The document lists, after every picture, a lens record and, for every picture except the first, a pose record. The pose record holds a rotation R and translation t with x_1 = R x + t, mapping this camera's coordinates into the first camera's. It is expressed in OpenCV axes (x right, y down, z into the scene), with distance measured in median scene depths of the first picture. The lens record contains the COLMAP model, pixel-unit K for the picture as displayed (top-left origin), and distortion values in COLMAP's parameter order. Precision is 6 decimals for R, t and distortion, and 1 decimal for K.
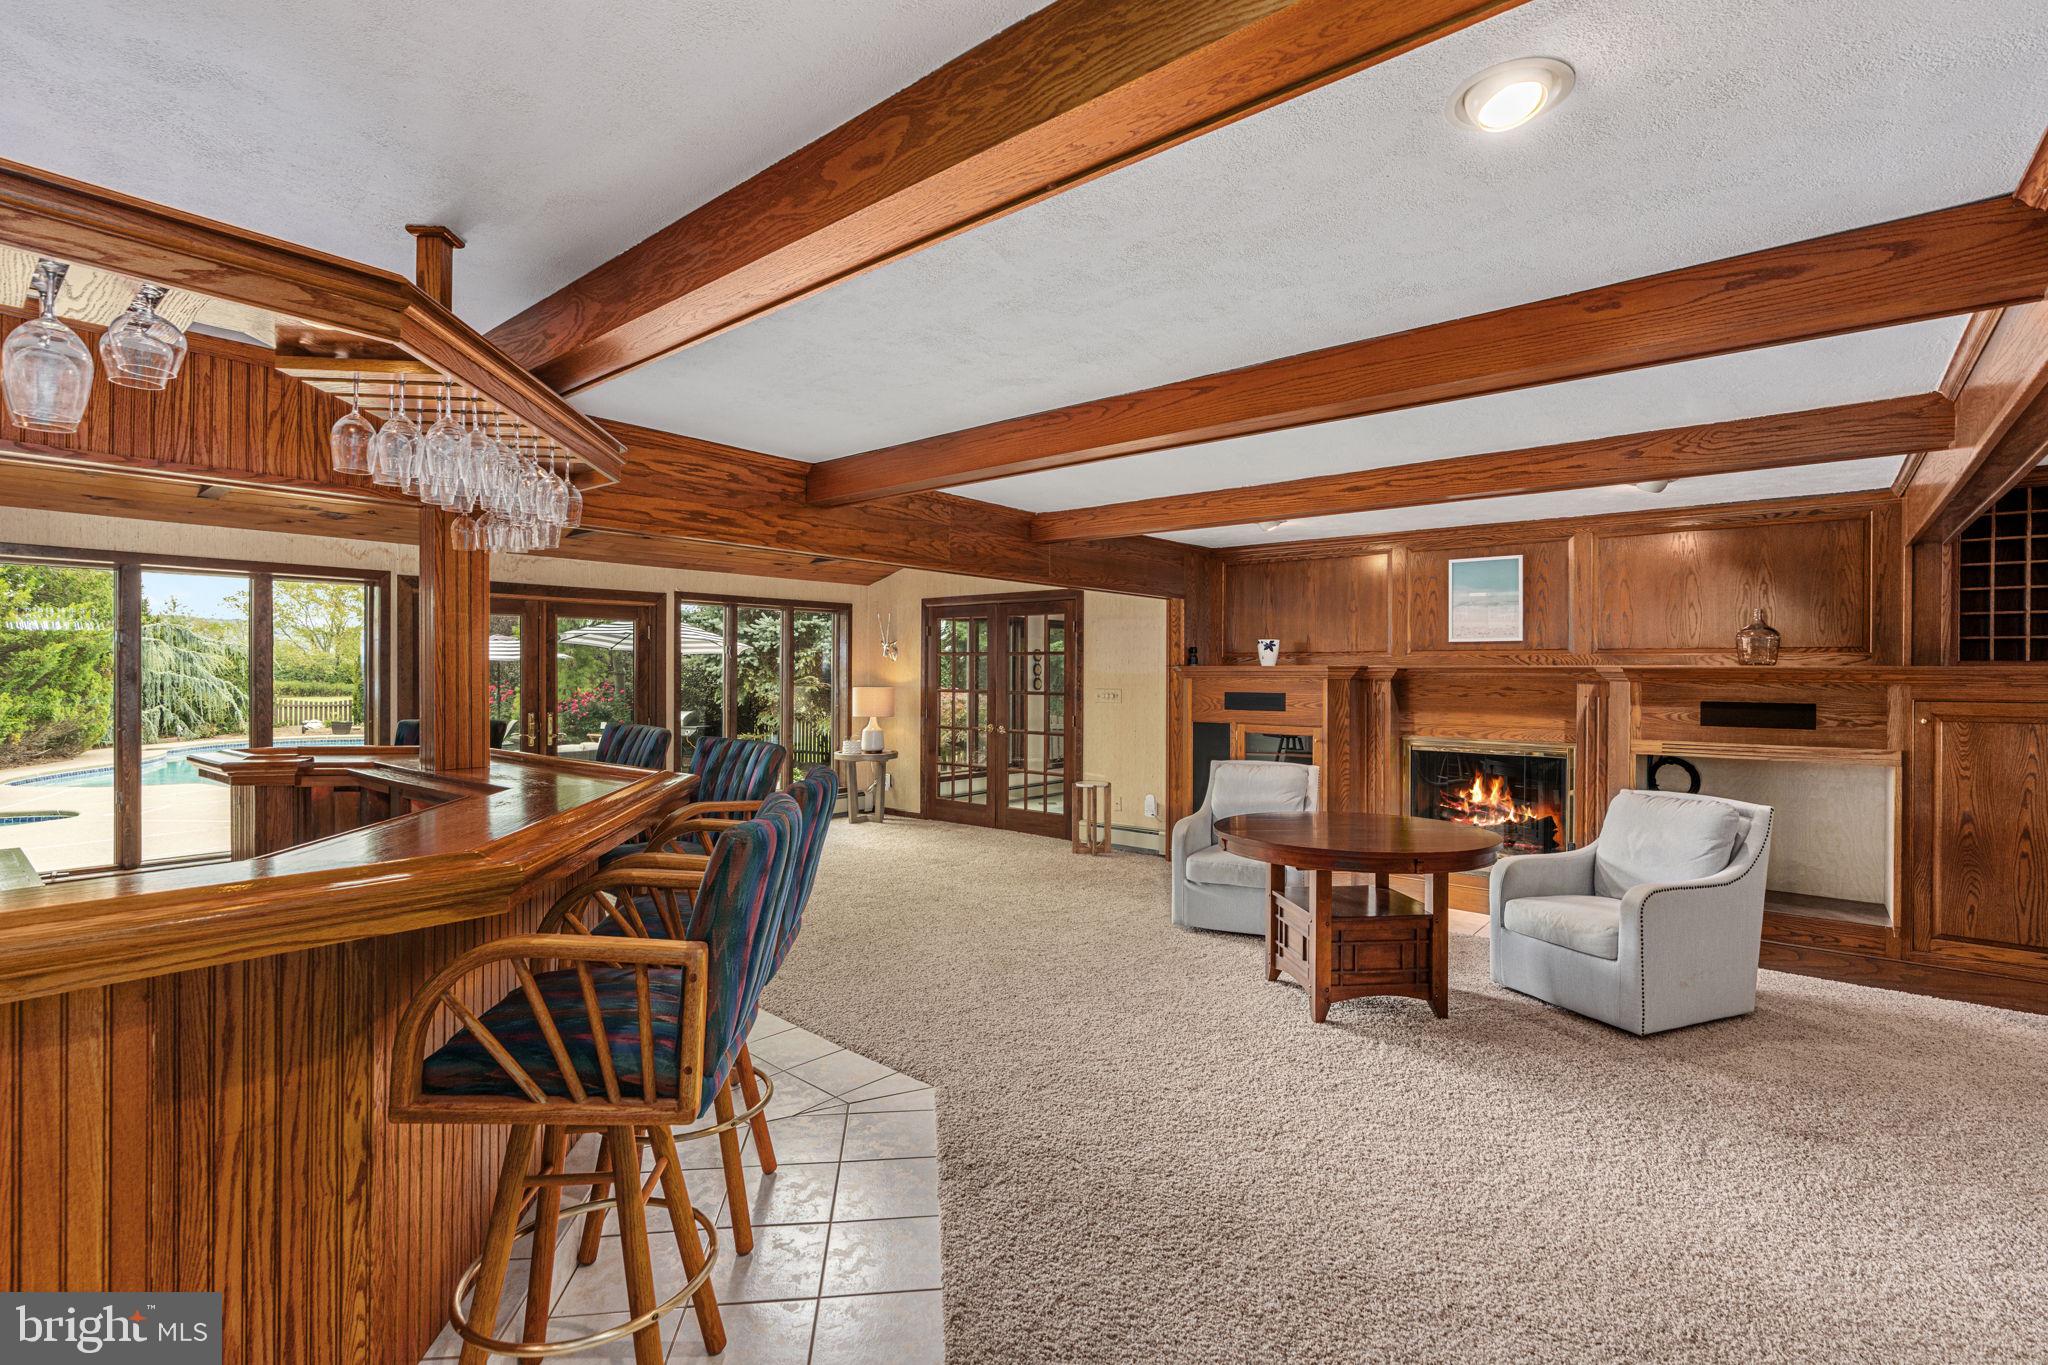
lens RADIAL K [[945.0, 0, 1020.5], [0, 945.0, 680.3], [0, 0, 1]] dist [0.000454, 0.000586]
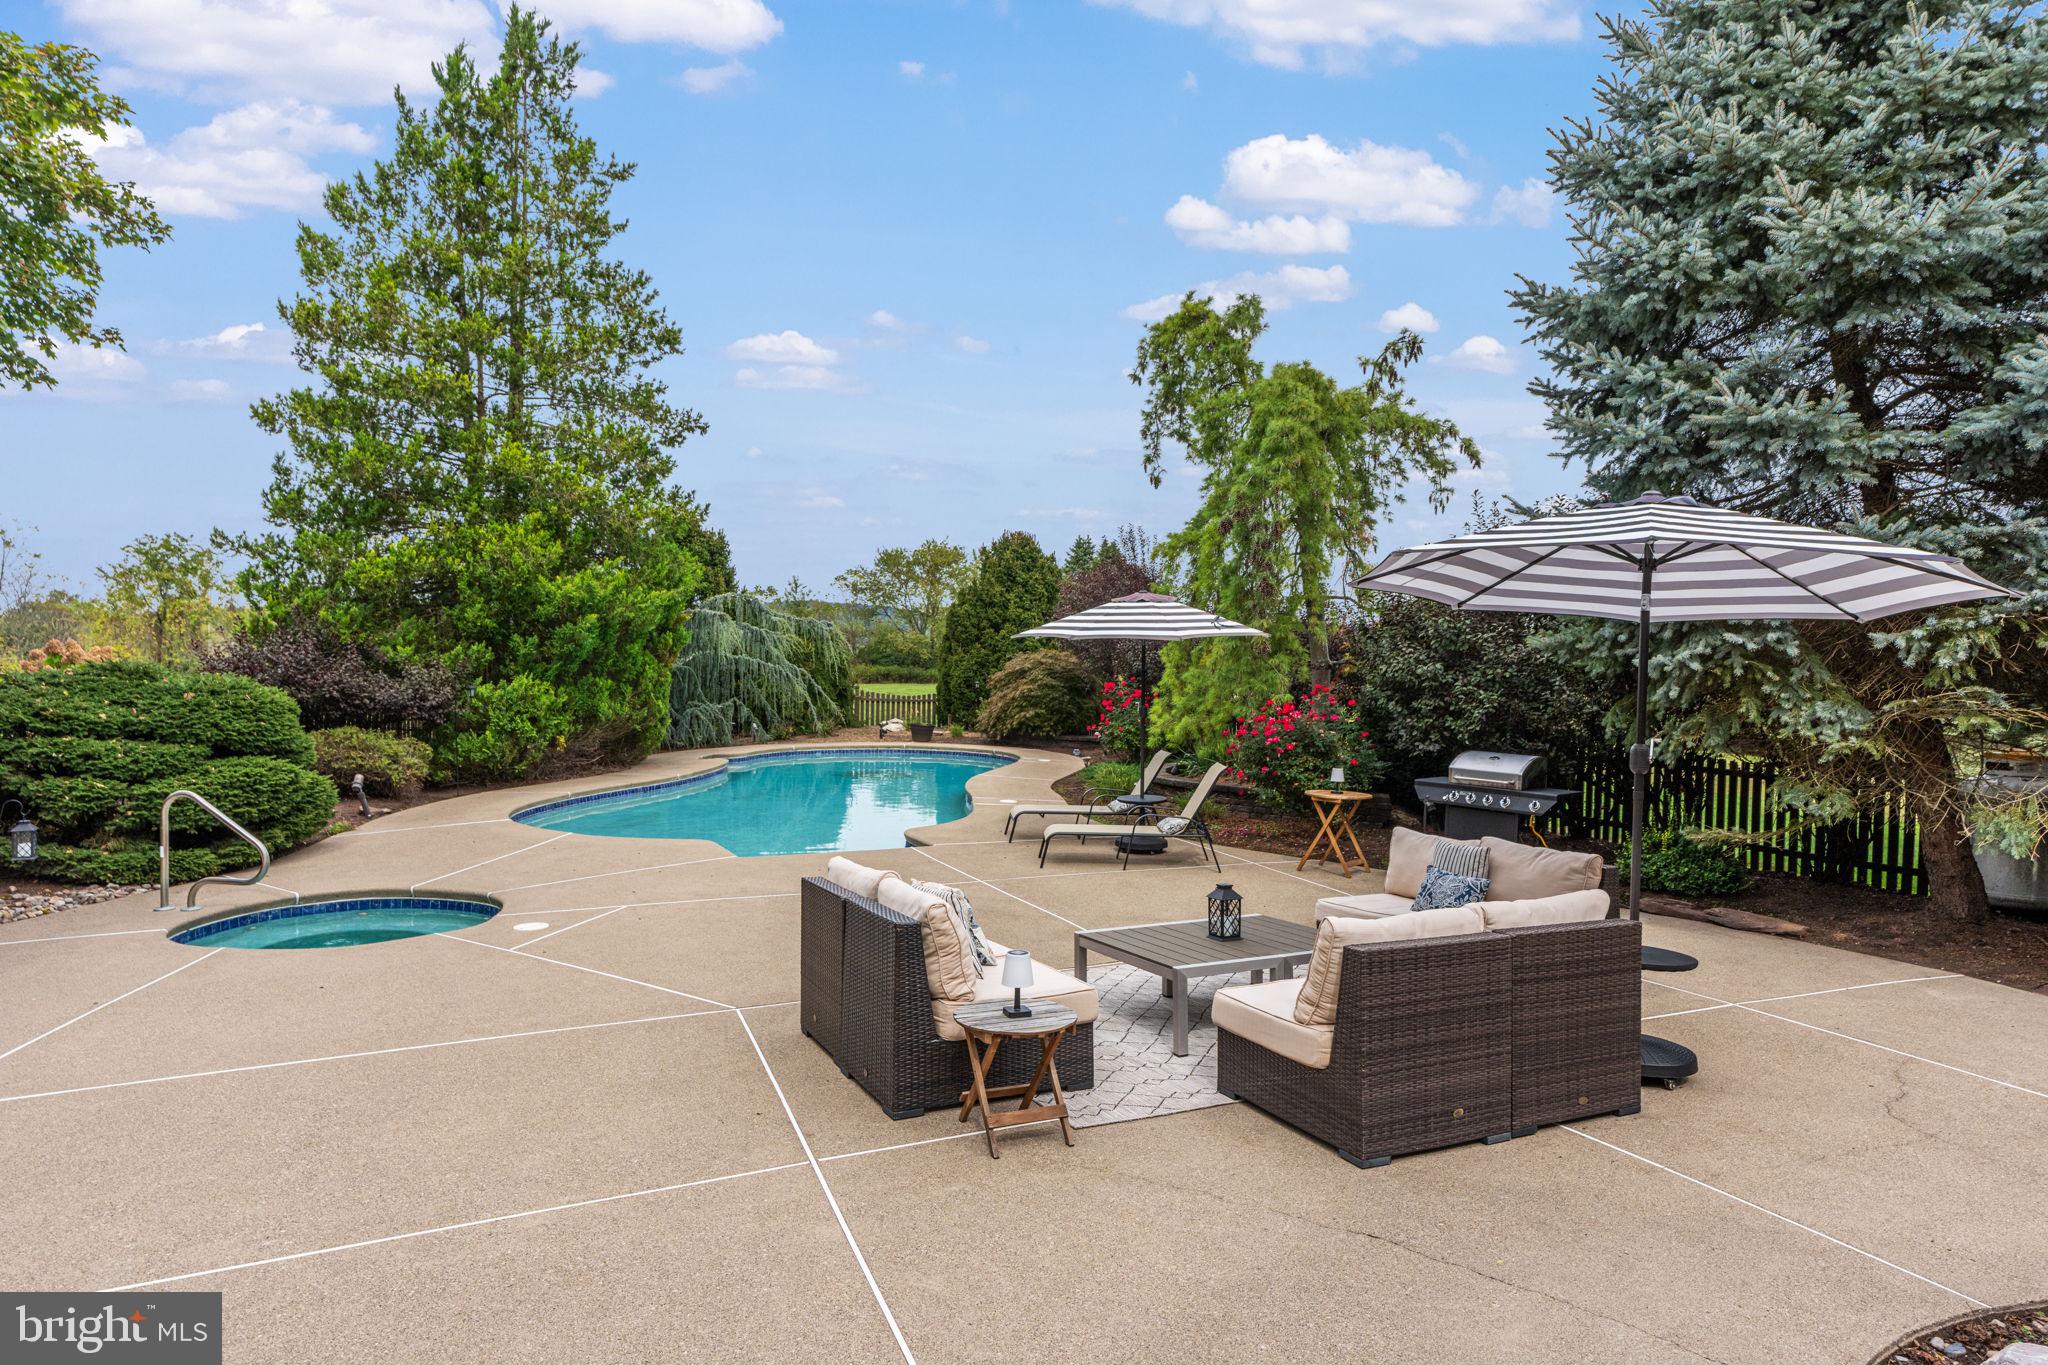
lens RADIAL K [[945.0, 0, 1023.5], [0, 945.0, 681.3], [0, 0, 1]] dist [0.000454, 0.000586]
pose [[0.854704, 0.024147, -0.518554, -0.295506], [-0.016869, 0.999682, 0.018748, -0.006008], [0.518842, -0.007276, 0.854839, 0.452467]]
